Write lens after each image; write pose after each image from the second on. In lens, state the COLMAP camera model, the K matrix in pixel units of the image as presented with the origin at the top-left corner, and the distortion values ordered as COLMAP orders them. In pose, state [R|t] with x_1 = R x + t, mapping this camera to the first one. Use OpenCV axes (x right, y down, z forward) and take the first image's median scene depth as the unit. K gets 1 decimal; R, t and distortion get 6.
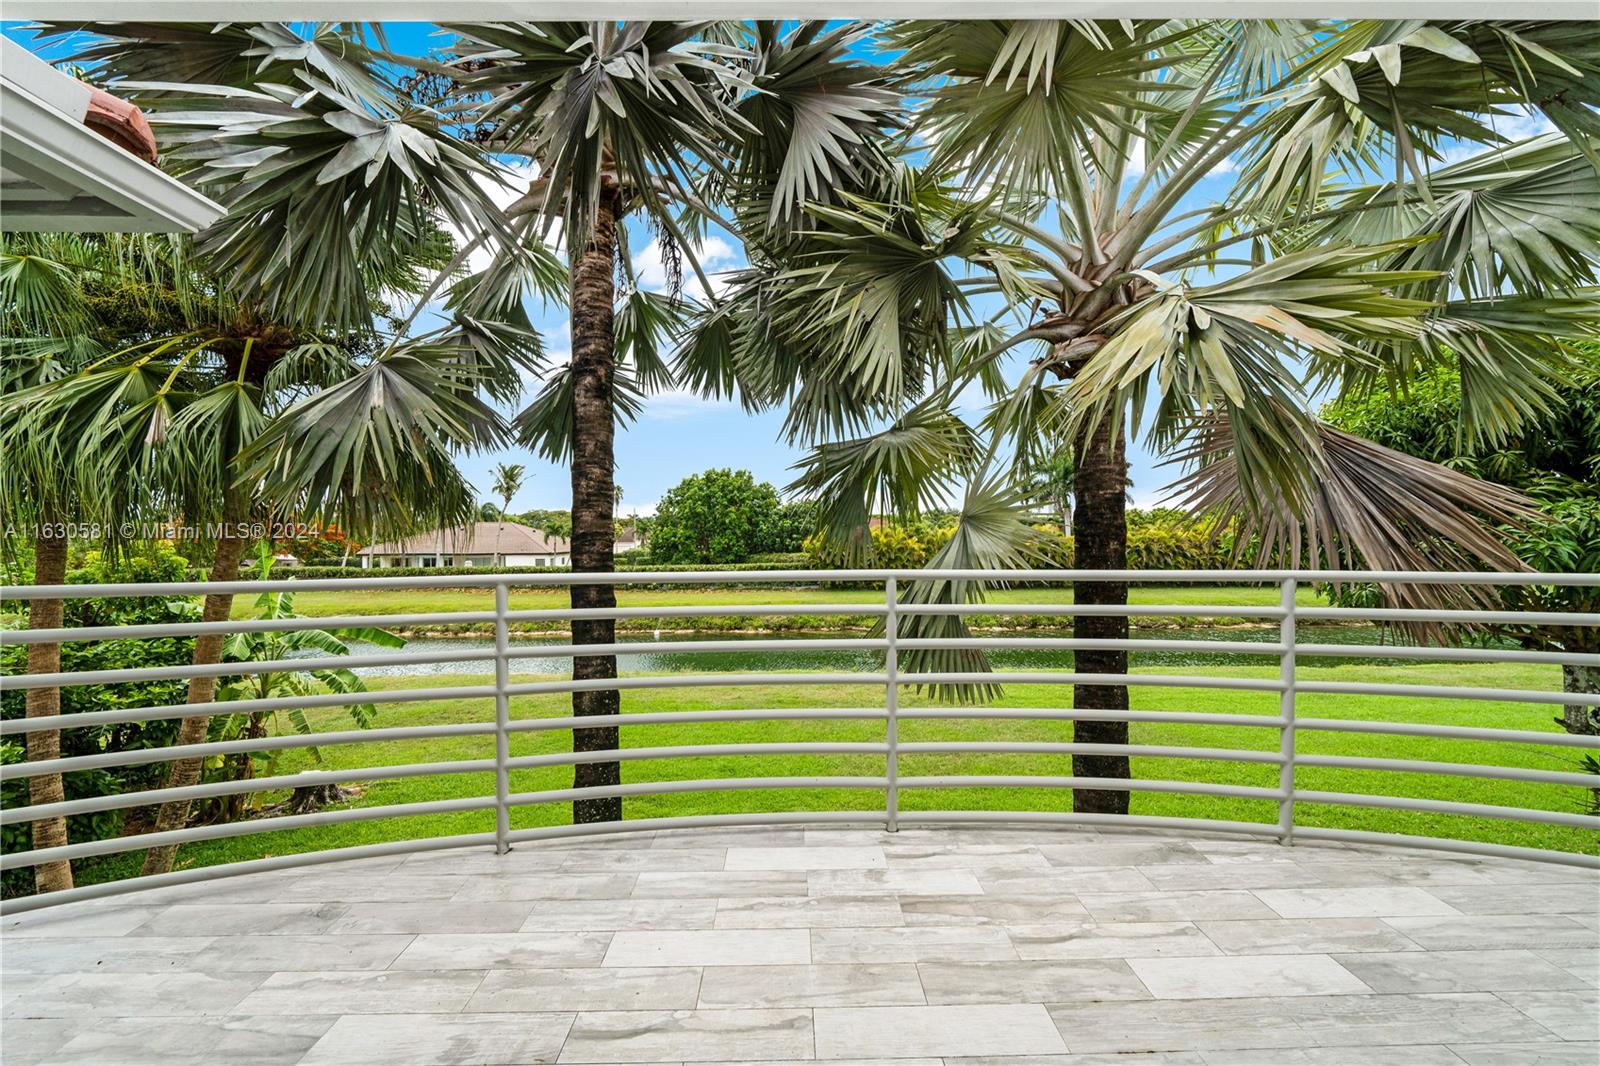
lens RADIAL K [[565.9, 0, 800.1], [0, 565.9, 541.5], [0, 0, 1]] dist [-0.005068, 0.000157]
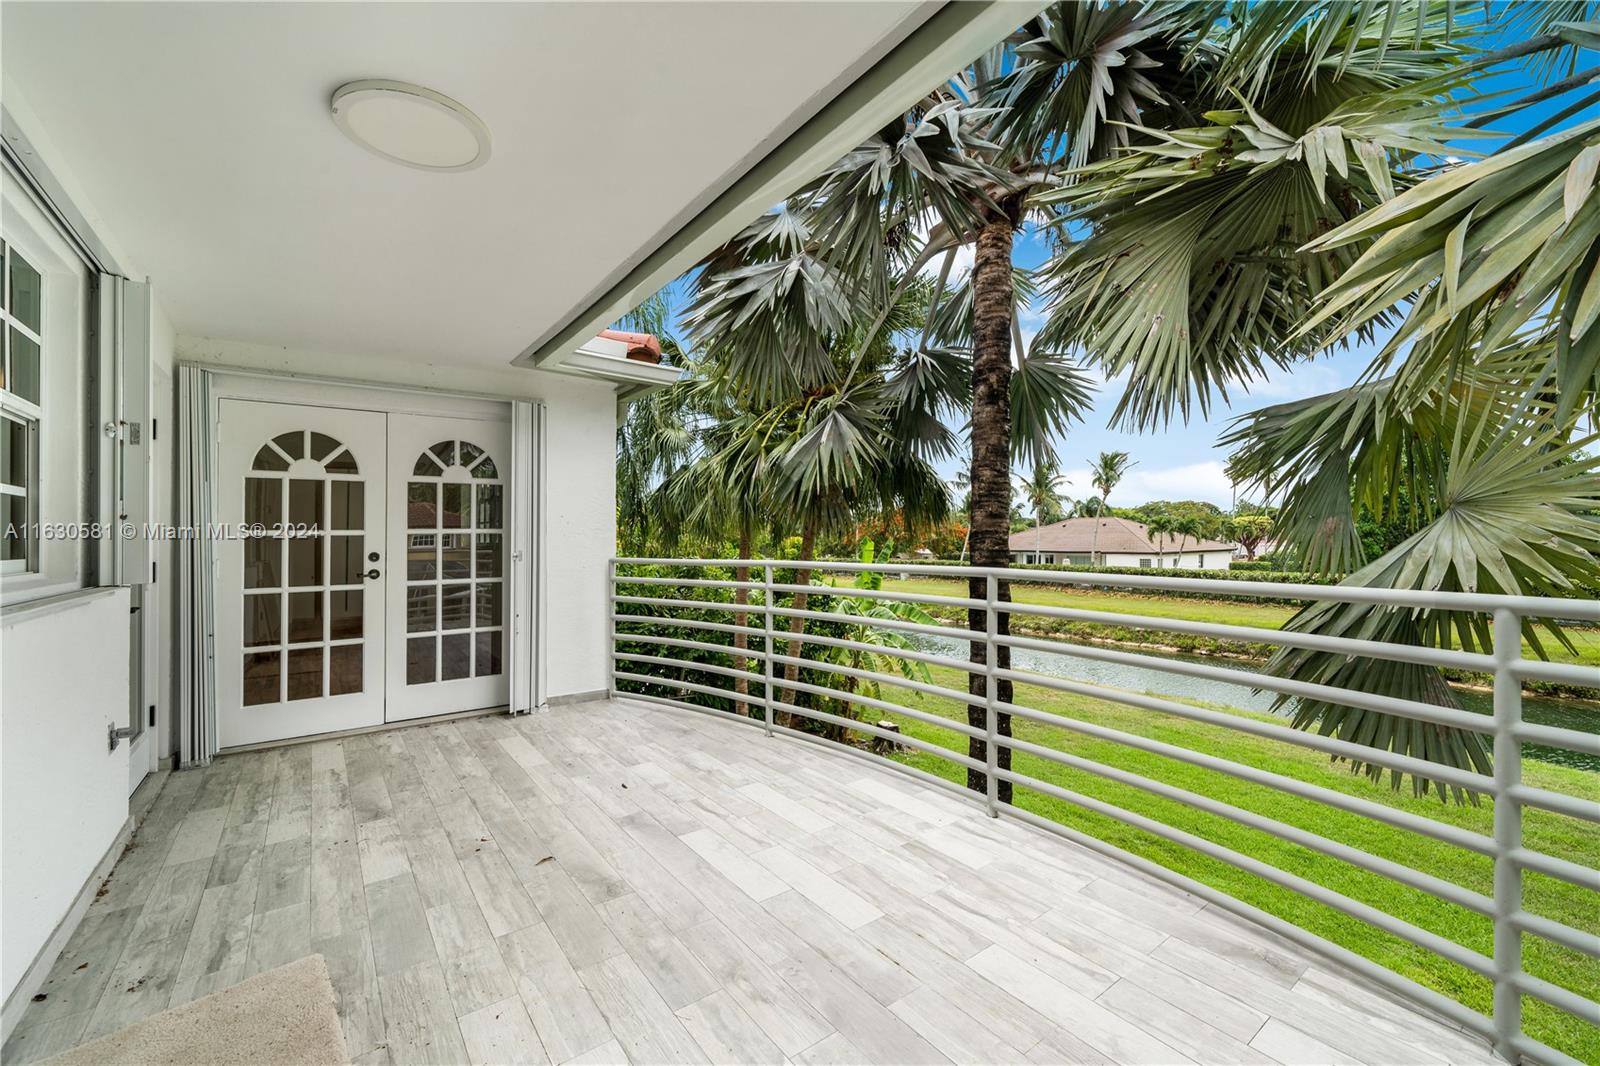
lens RADIAL K [[638.7, 0, 801.4], [0, 638.7, 533.4], [0, 0, 1]] dist [0.002609, 0.000231]
pose [[0.596259, -0.002764, -0.802788, 0.771123], [-0.003895, 0.999972, -0.006336, -0.002960], [0.802783, 0.006905, 0.596231, 0.004945]]
